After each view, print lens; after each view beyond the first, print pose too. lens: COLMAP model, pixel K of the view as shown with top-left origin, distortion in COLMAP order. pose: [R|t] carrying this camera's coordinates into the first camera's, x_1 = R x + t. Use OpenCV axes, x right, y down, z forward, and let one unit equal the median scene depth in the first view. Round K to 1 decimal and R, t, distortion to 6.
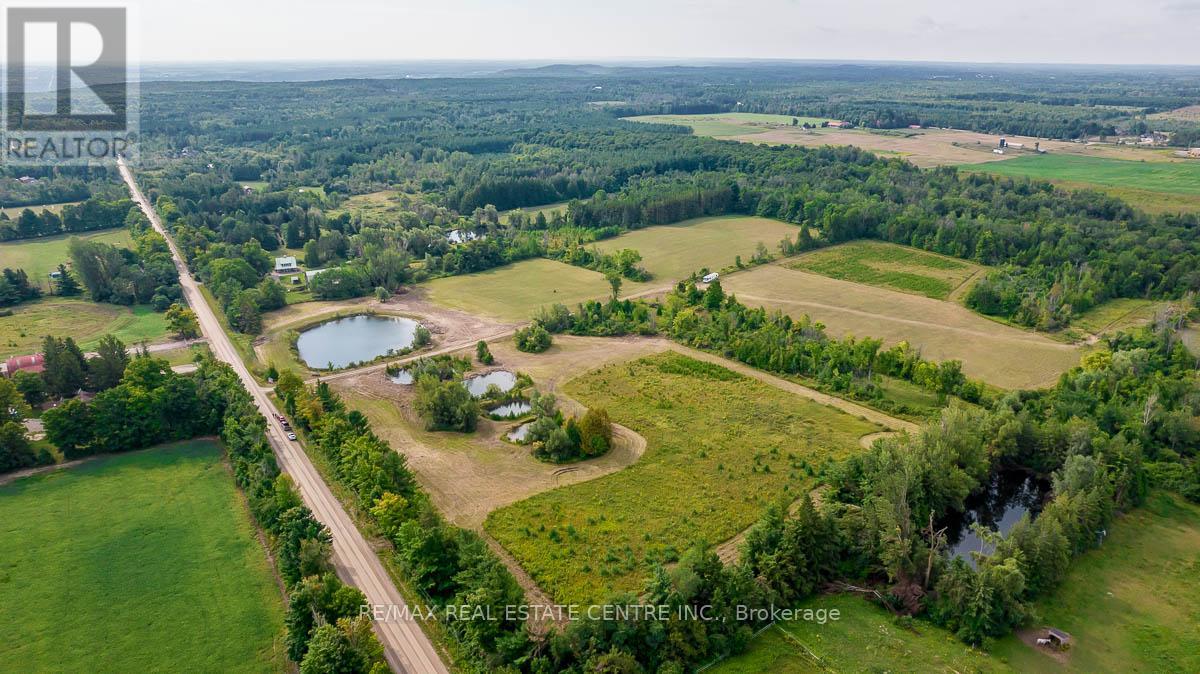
lens RADIAL K [[864.1, 0, 576.8], [0, 864.1, 337.7], [0, 0, 1]] dist [-0.048396, 0.002344]
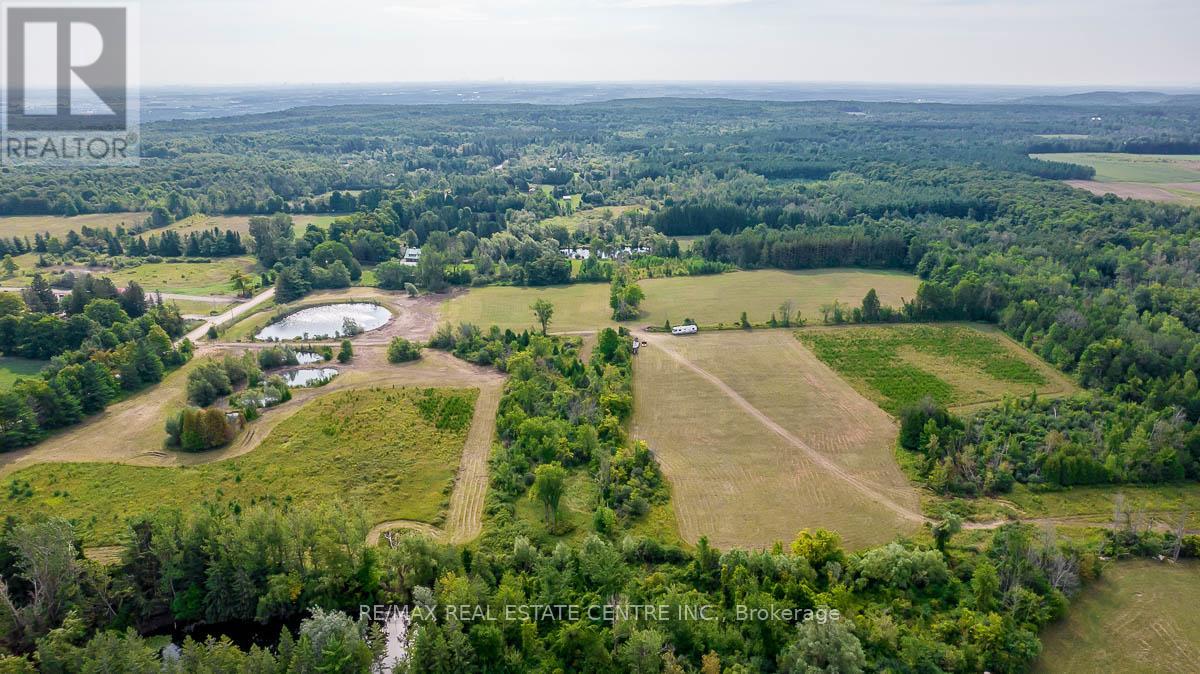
lens RADIAL K [[816.4, 0, 600.0], [0, 816.4, 337.0], [0, 0, 1]] dist [-0.073025, 0.071832]
pose [[0.777885, 0.185026, -0.600550, 0.731887], [-0.192016, 0.979949, 0.053201, -0.113286], [0.598352, 0.073931, 0.797815, 0.376158]]
